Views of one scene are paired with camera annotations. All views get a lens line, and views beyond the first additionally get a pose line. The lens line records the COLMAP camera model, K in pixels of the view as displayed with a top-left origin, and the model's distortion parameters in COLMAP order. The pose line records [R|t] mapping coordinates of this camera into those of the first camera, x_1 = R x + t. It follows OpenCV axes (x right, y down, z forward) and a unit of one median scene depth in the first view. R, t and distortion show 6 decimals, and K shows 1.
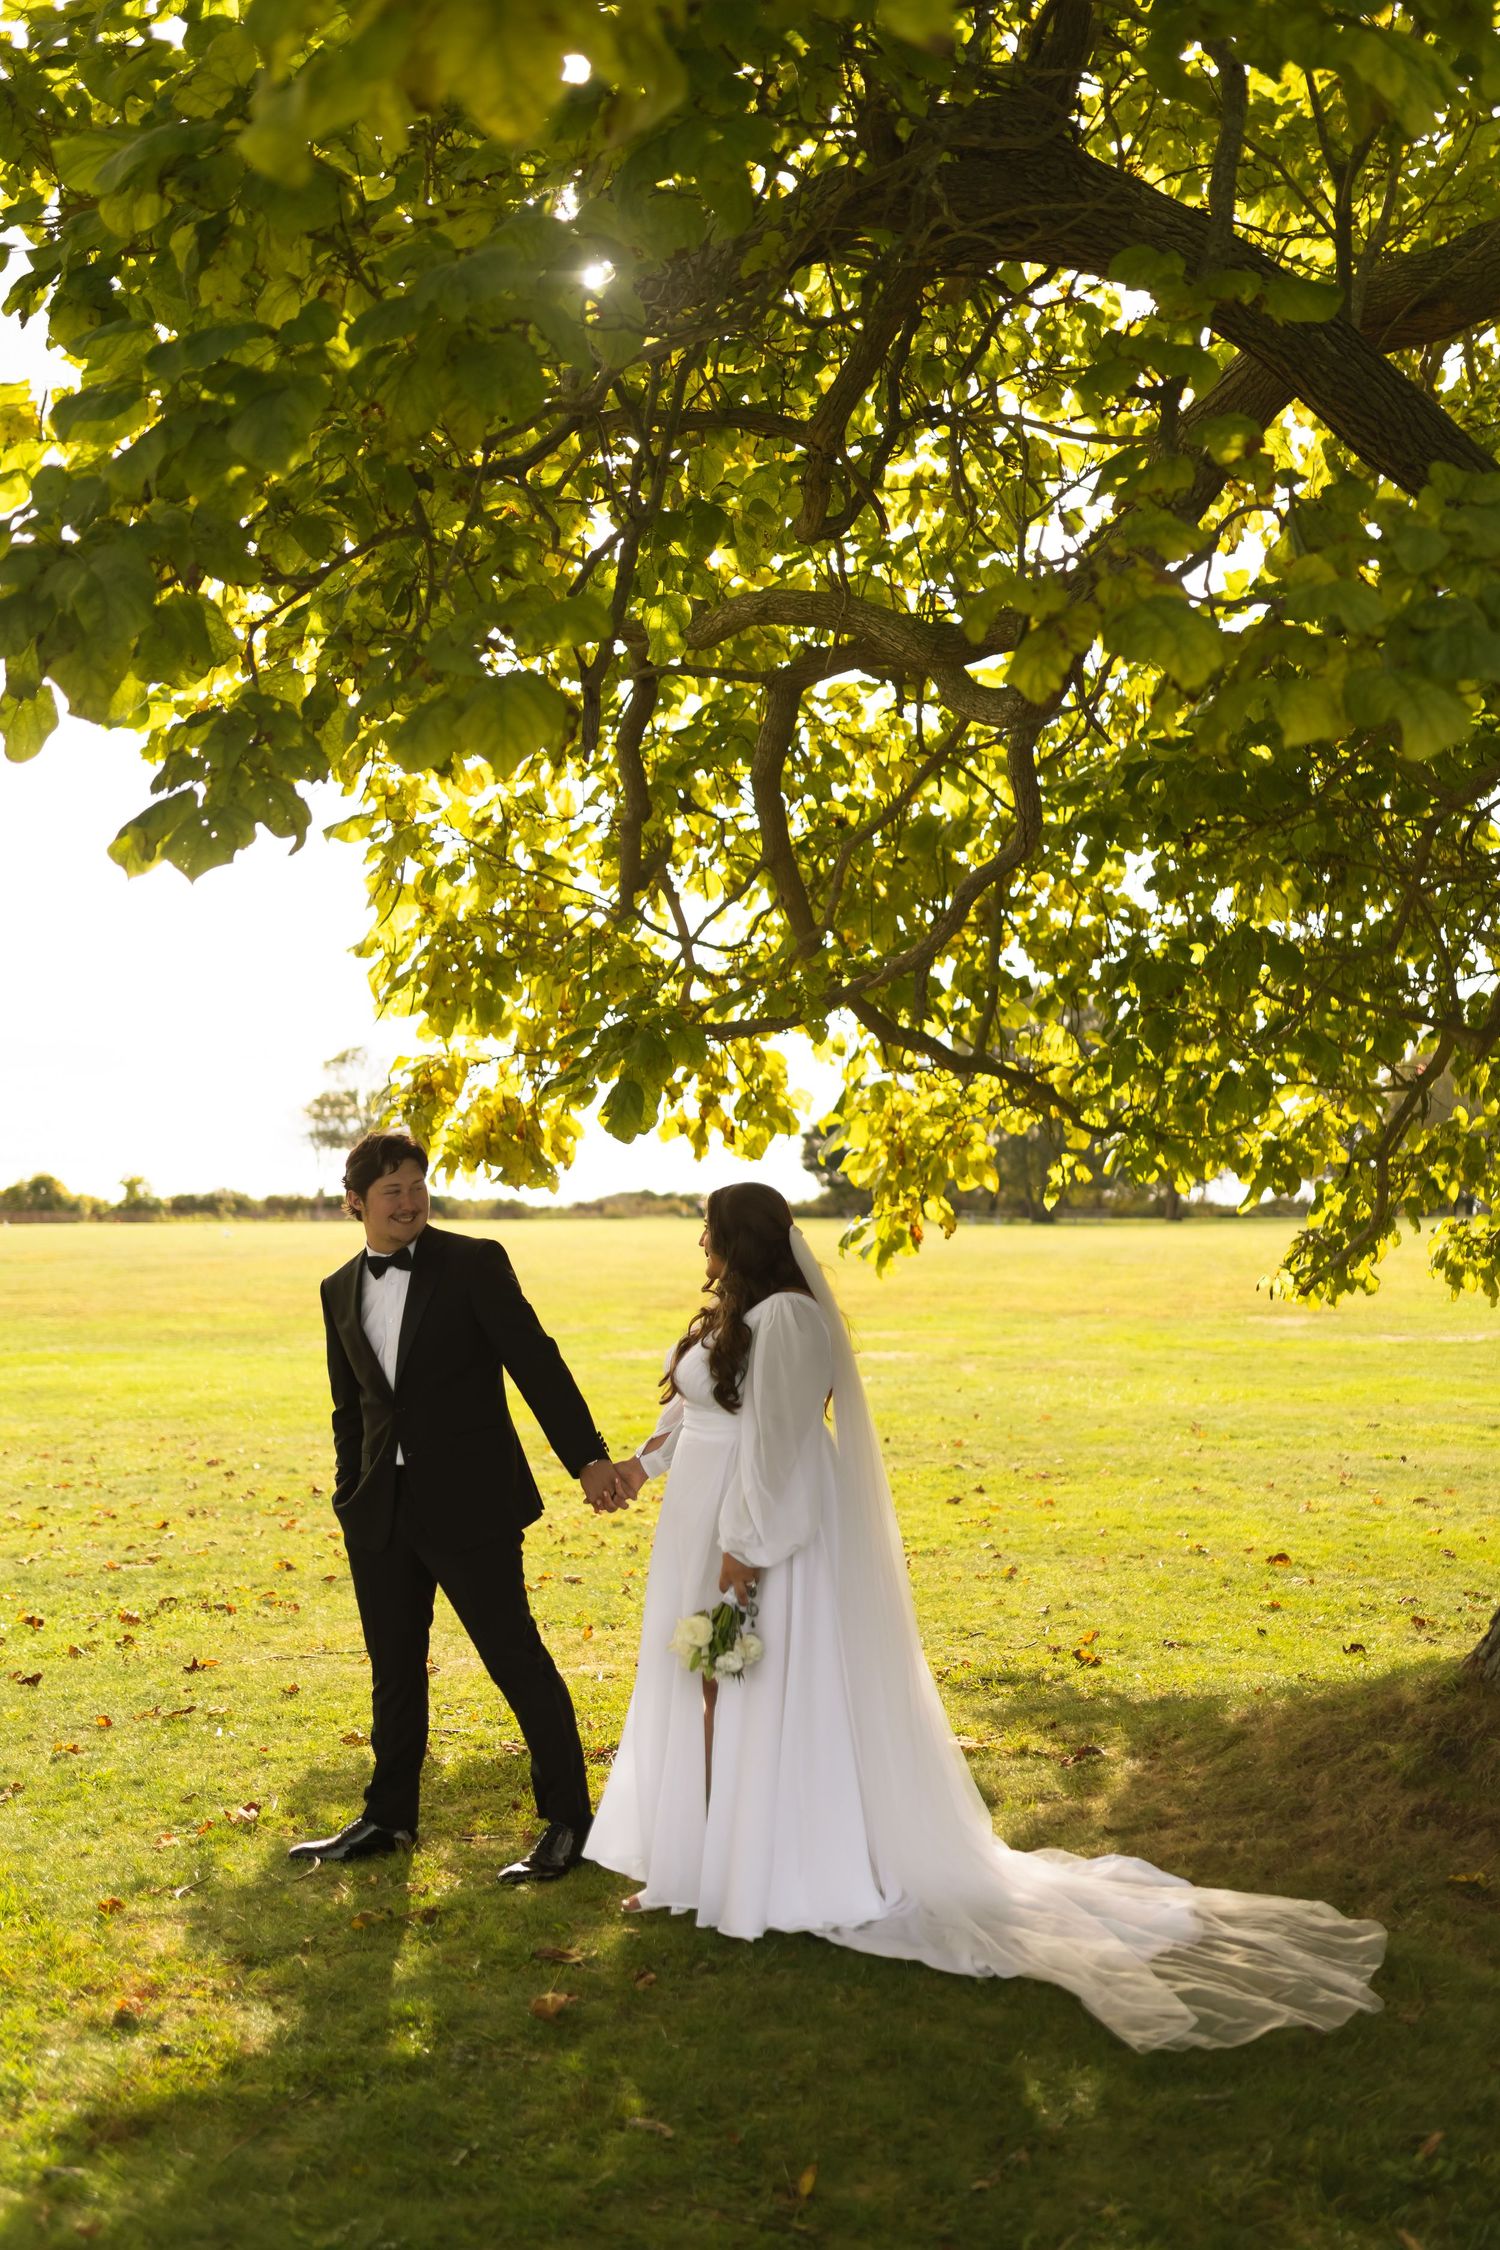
lens RADIAL K [[3044.5, 0, 750.0], [0, 3044.5, 1125.0], [0, 0, 1]] dist [-0.044341, -0.013006]
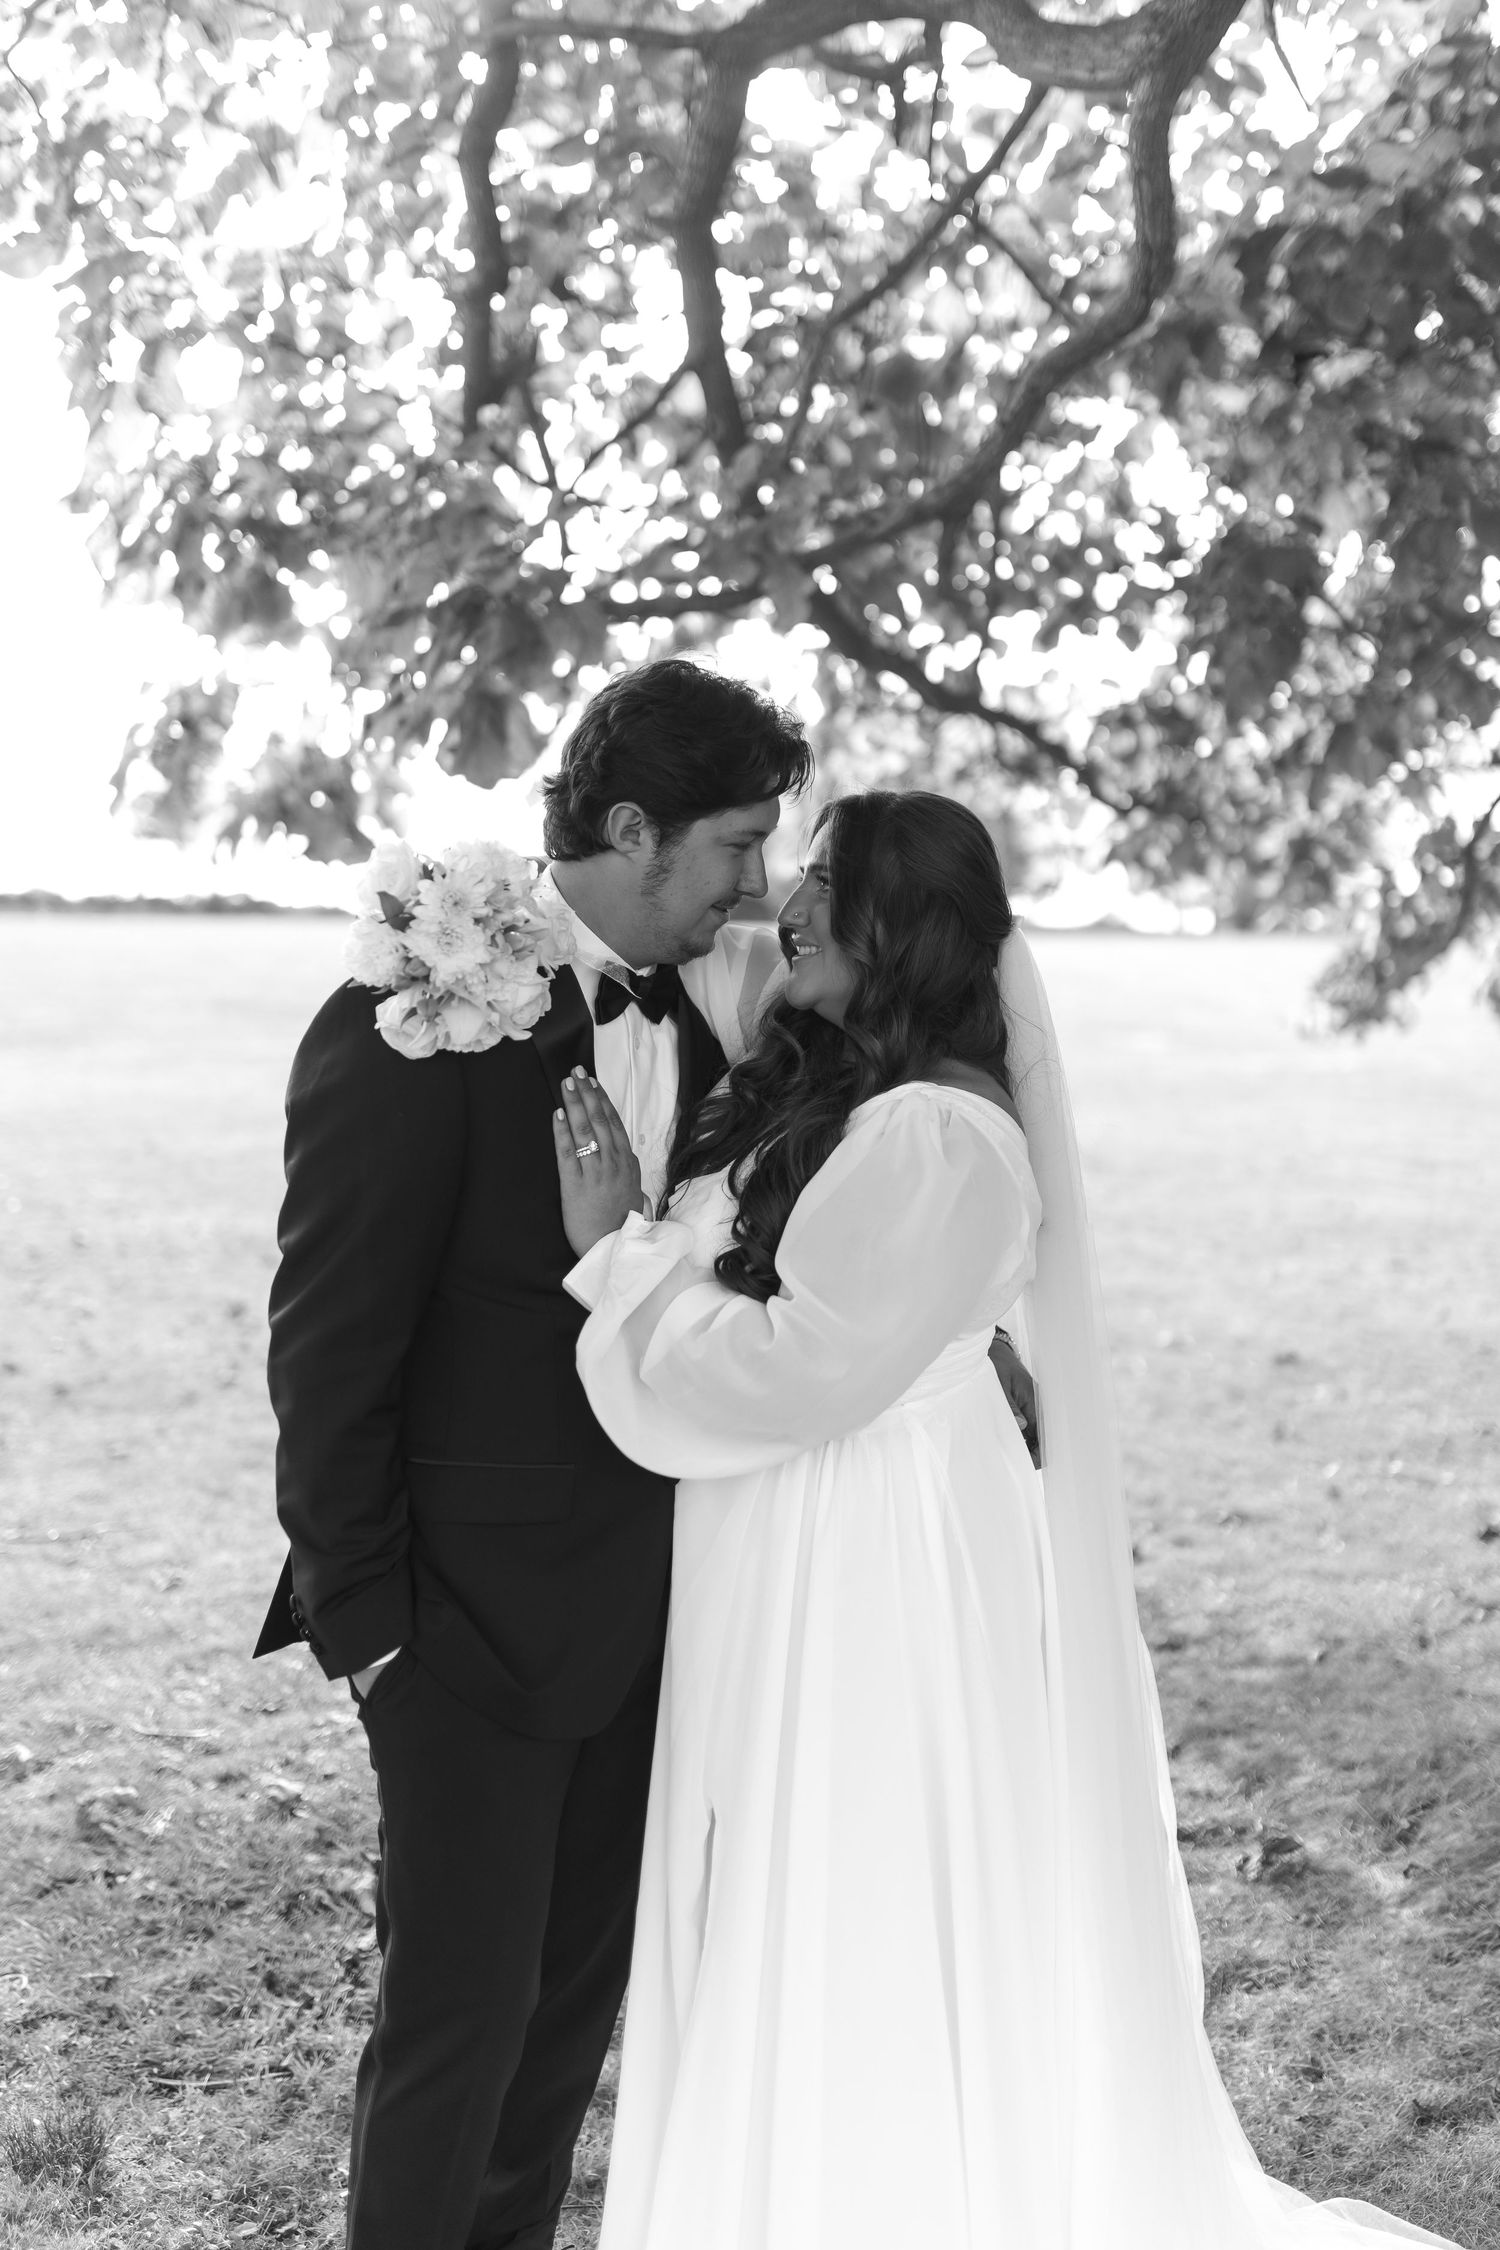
lens RADIAL K [[2529.9, 0, 751.3], [0, 2529.9, 984.1], [0, 0, 1]] dist [0.194553, -0.277319]
pose [[0.997594, 0.014267, 0.067844, -0.015159], [-0.017588, 0.998663, 0.048608, 0.016434], [-0.067060, -0.049684, 0.996511, 0.393426]]
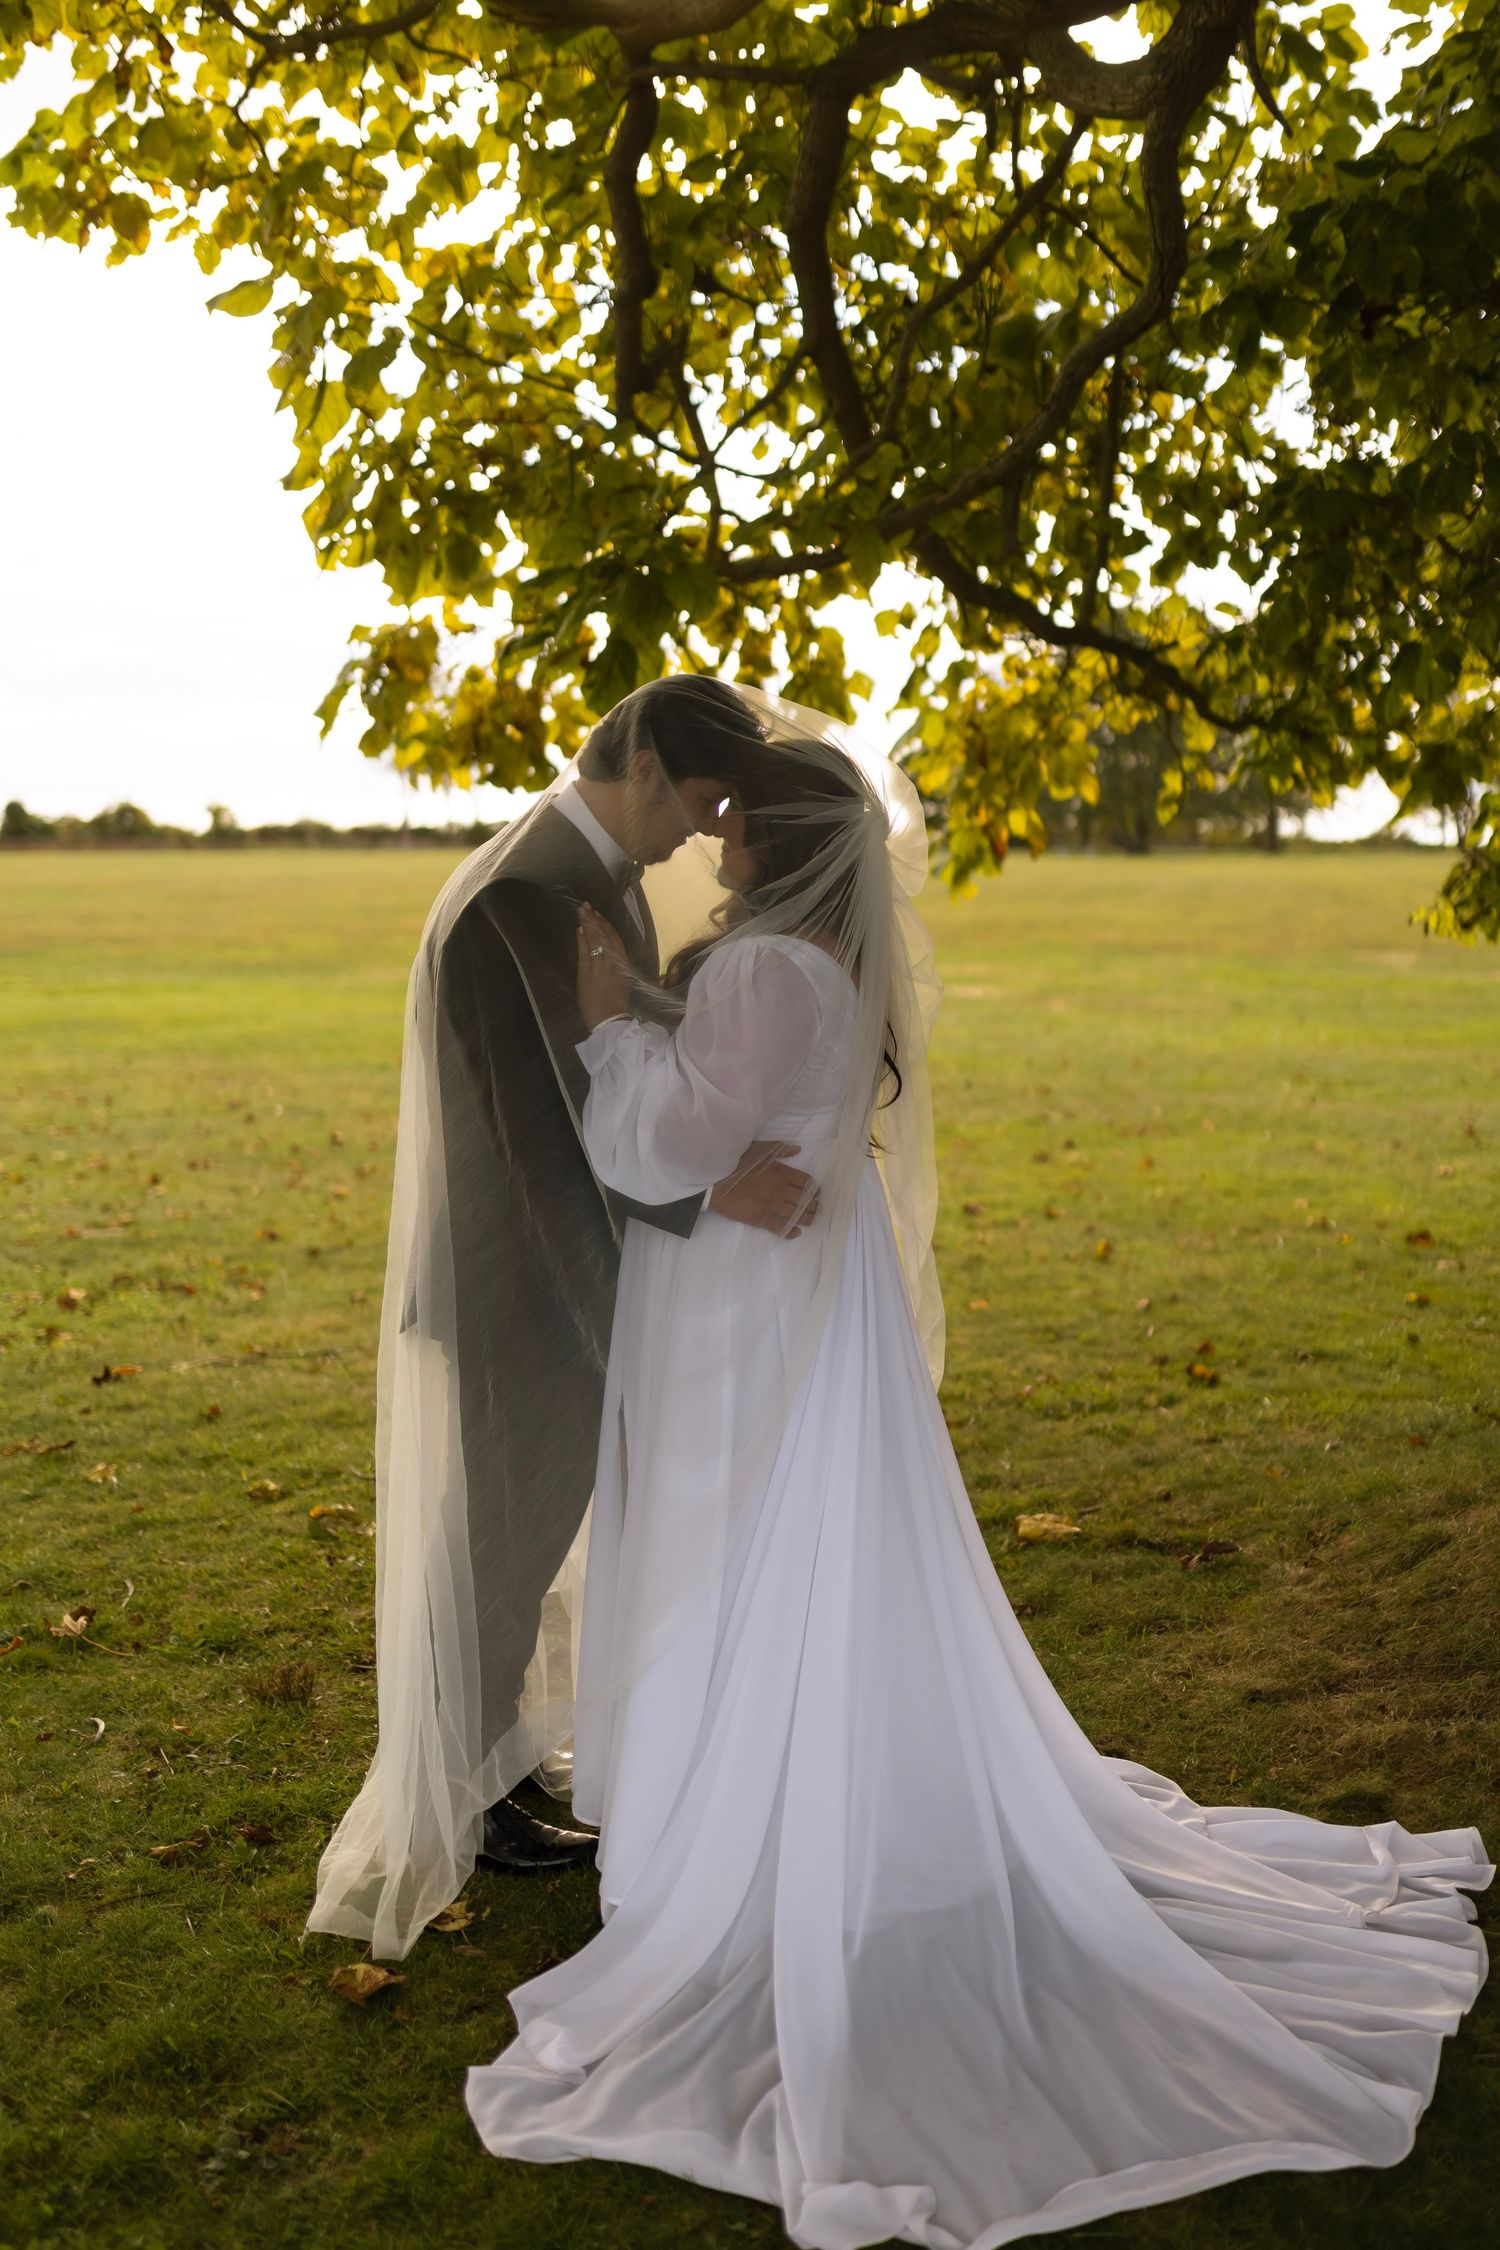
lens RADIAL K [[2655.3, 0, 750.0], [0, 2655.3, 1125.0], [0, 0, 1]] dist [0.047359, 0.006830]
pose [[0.999054, 0.009477, -0.042453, 0.018685], [-0.003906, 0.991579, 0.129441, 0.016359], [0.043322, -0.129153, 0.990678, 0.282168]]
